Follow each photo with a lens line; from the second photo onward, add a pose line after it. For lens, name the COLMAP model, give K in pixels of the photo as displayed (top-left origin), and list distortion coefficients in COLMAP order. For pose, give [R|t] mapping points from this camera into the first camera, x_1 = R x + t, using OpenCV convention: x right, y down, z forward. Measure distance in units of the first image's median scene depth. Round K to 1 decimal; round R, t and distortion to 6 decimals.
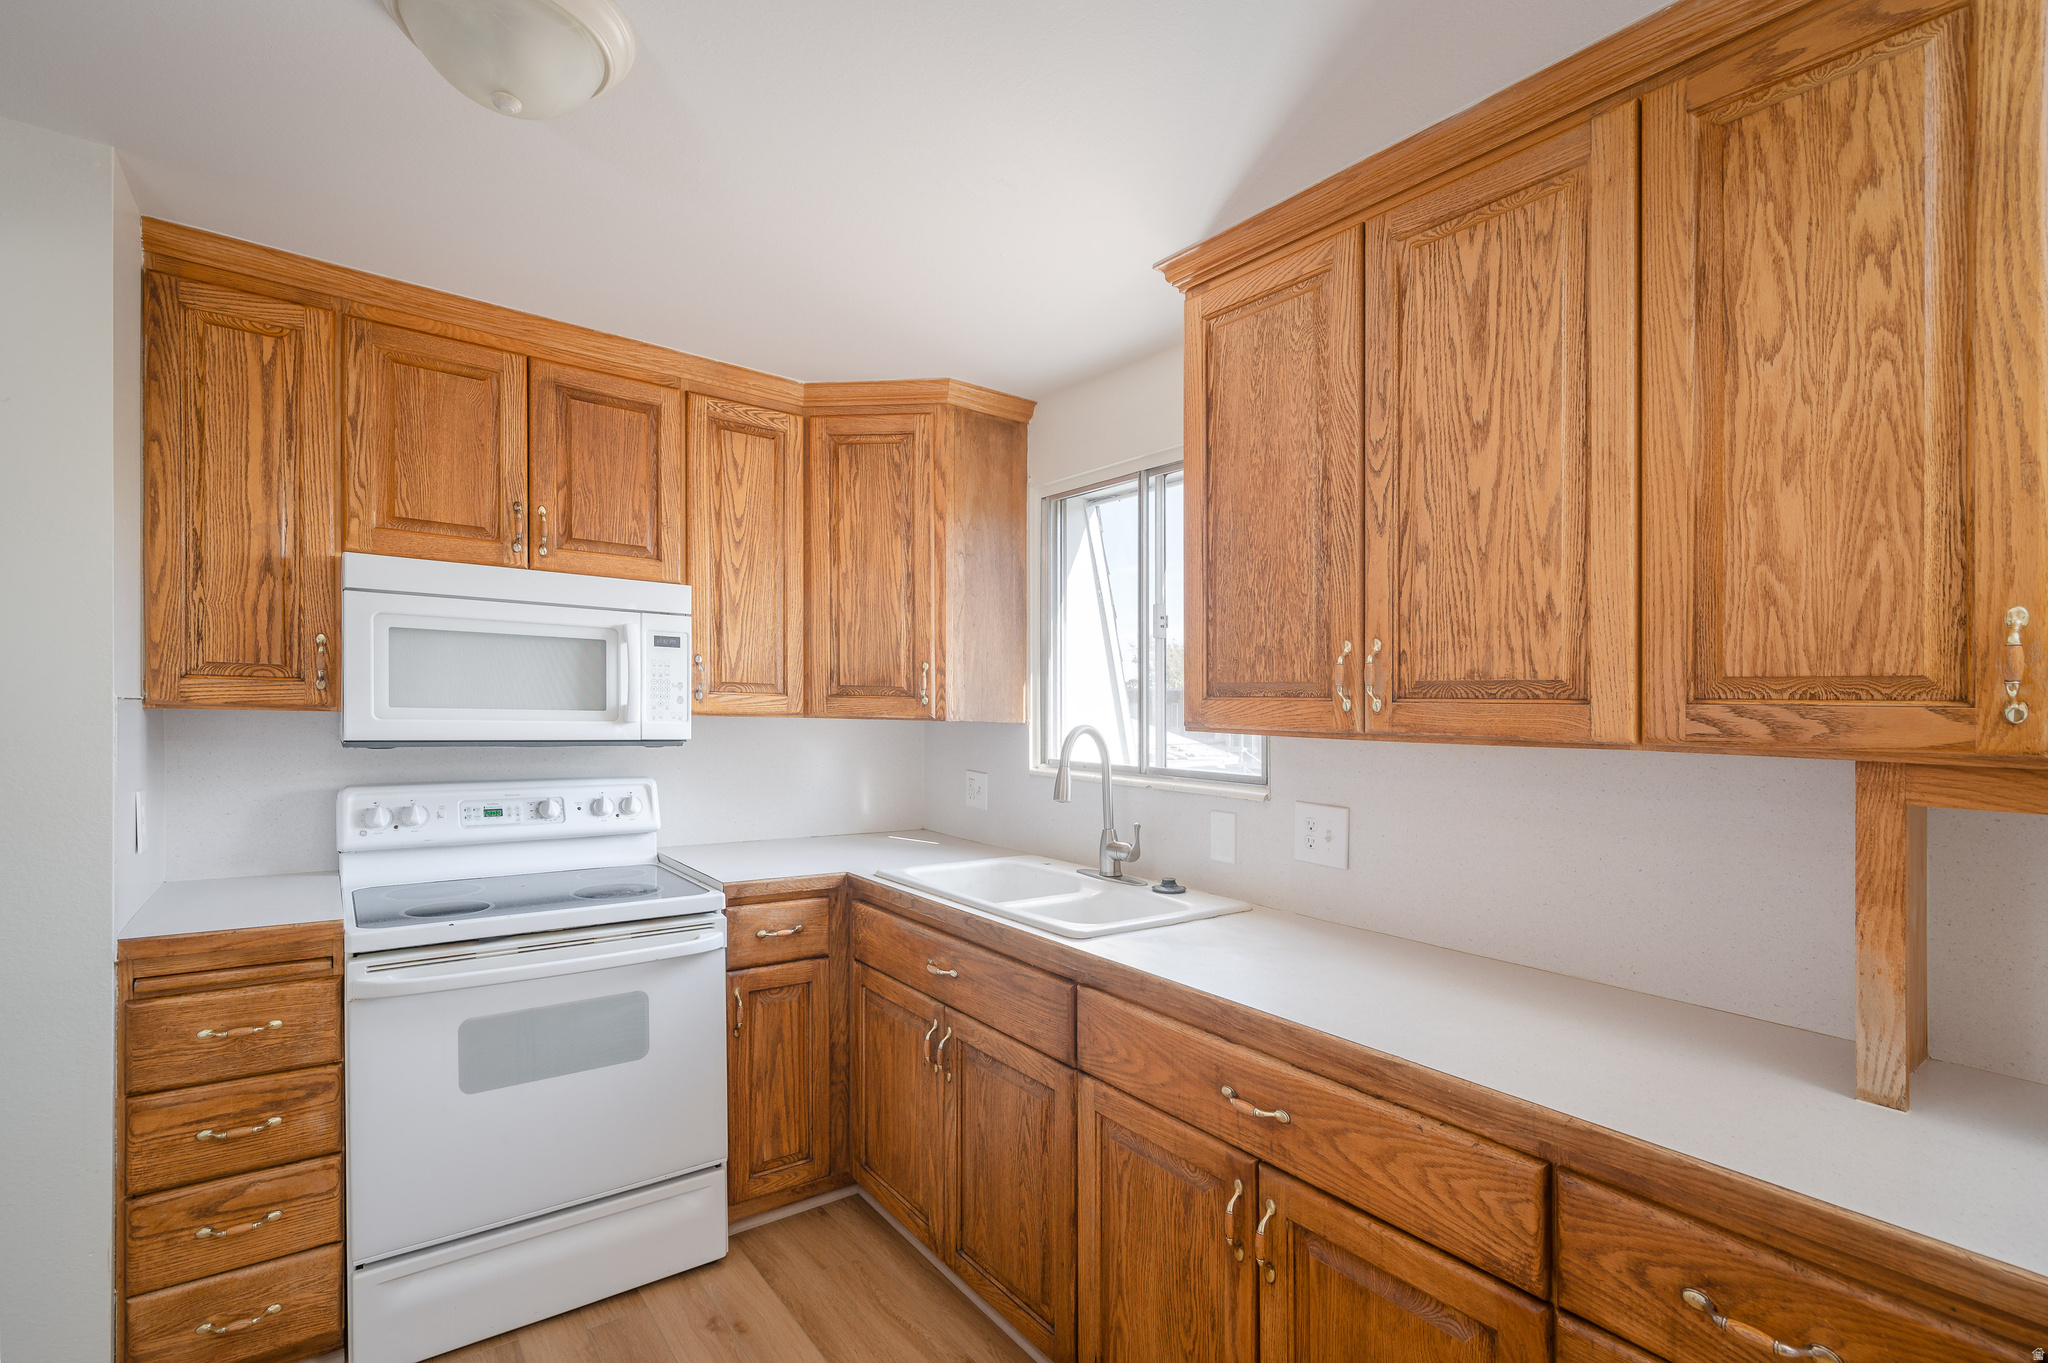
lens RADIAL K [[930.6, 0, 1010.2], [0, 930.6, 692.0], [0, 0, 1]] dist [0.004090, 0.000677]
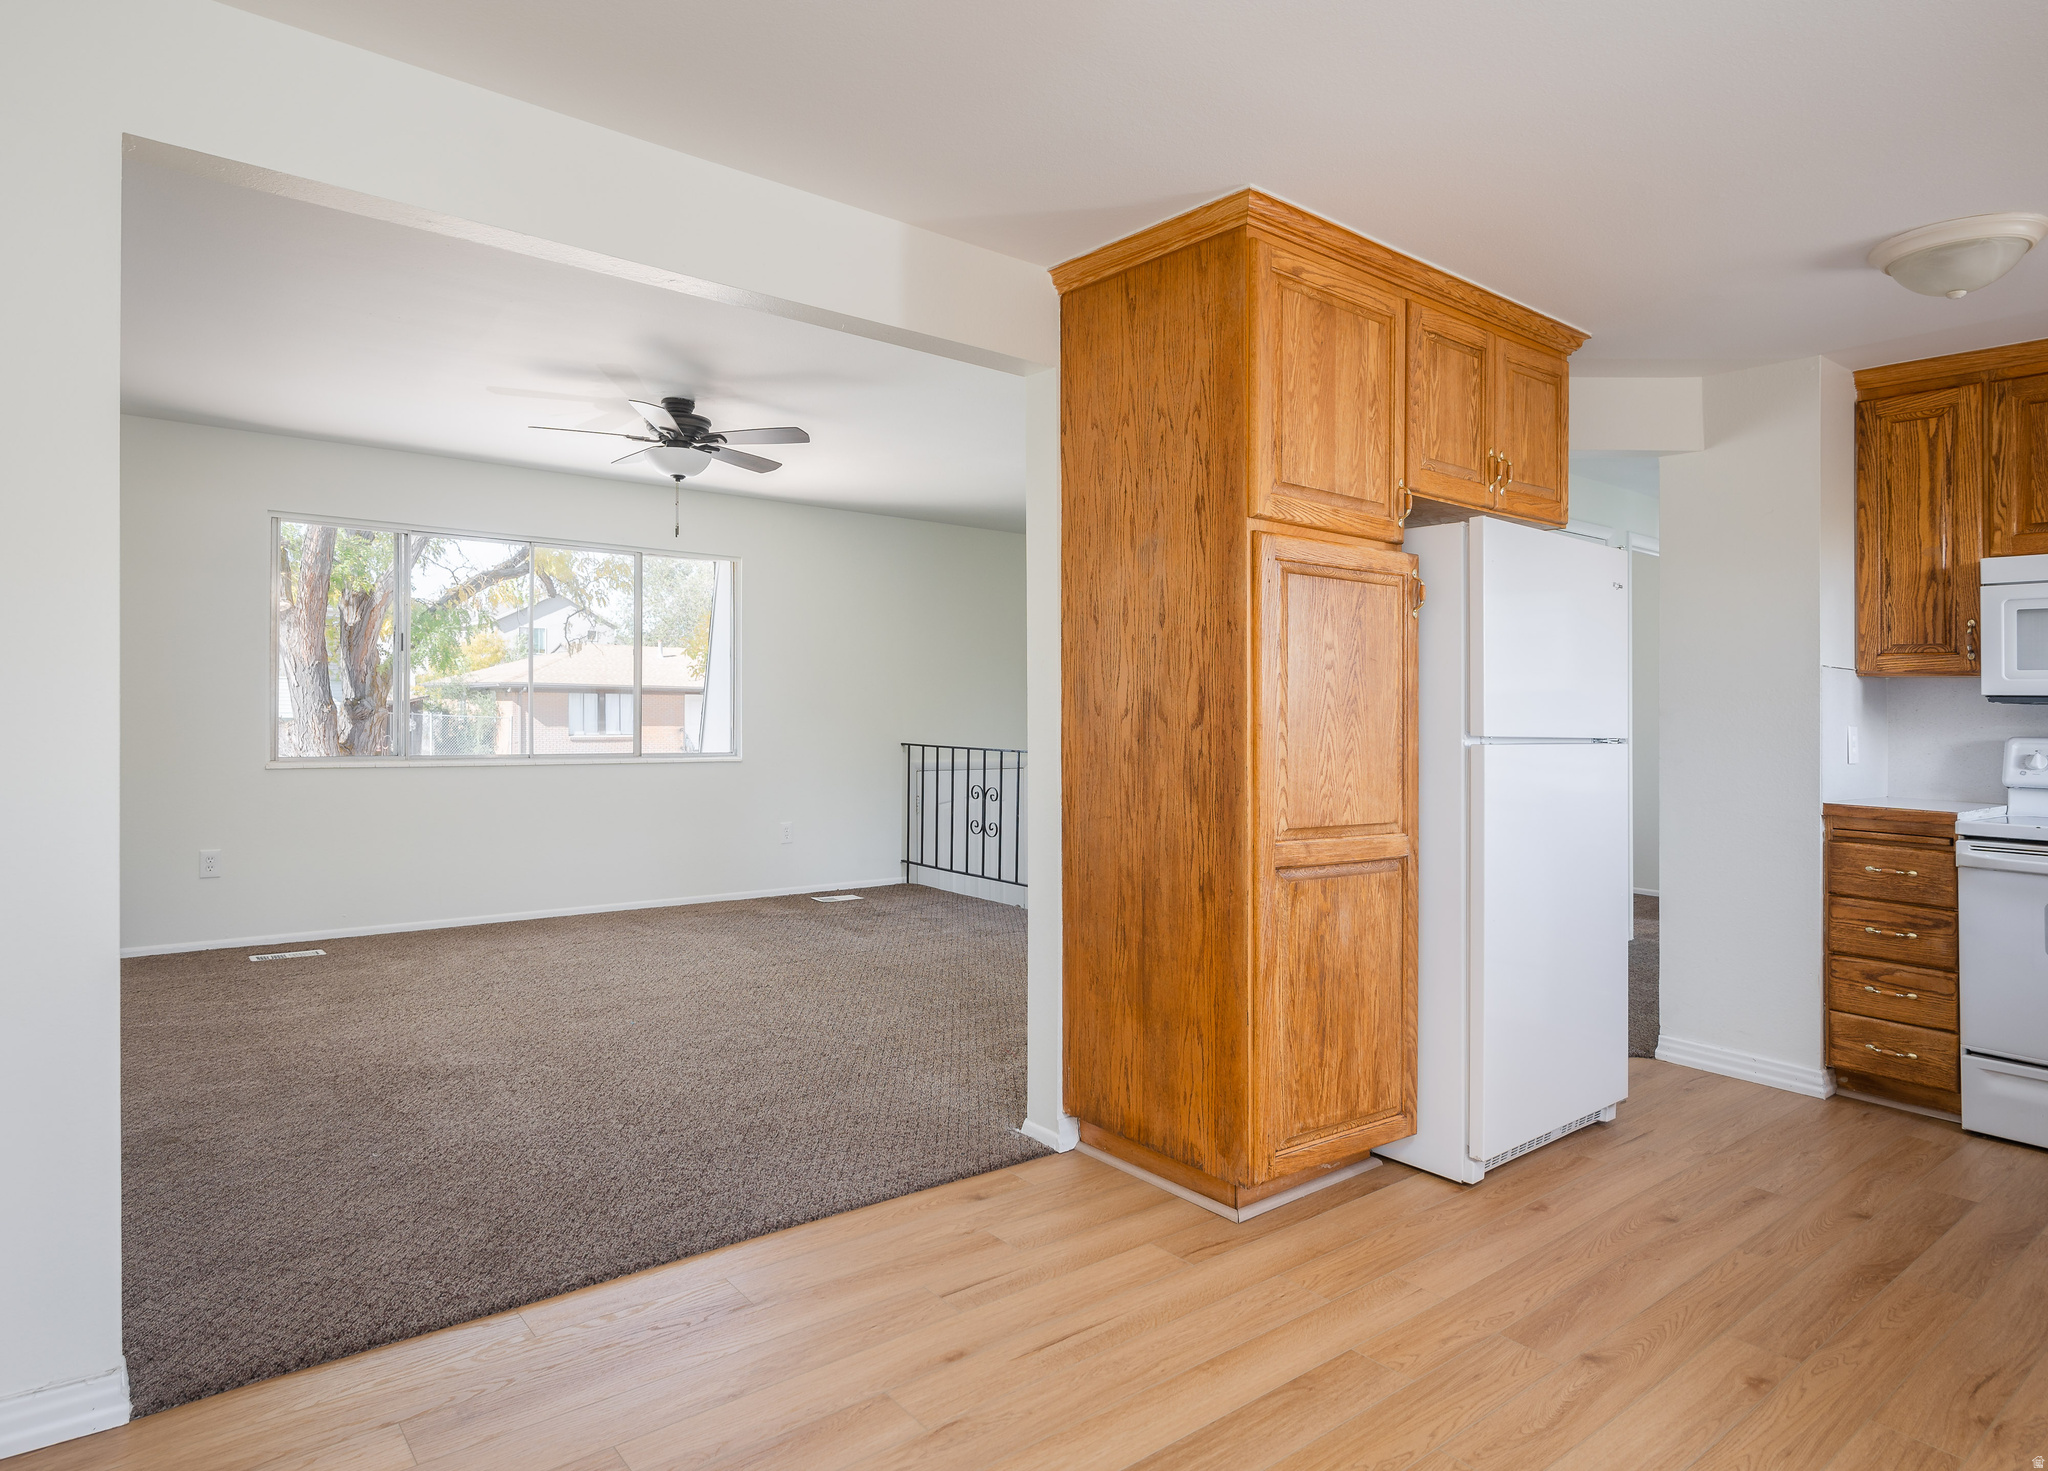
lens RADIAL K [[1180.9, 0, 941.6], [0, 1180.9, 737.9], [0, 0, 1]] dist [0.006117, -0.002043]
pose [[0.017527, 0.008990, -0.999806, 1.127834], [0.003321, 0.999954, 0.009049, 0.104903], [0.999841, -0.003479, 0.017496, -0.634620]]
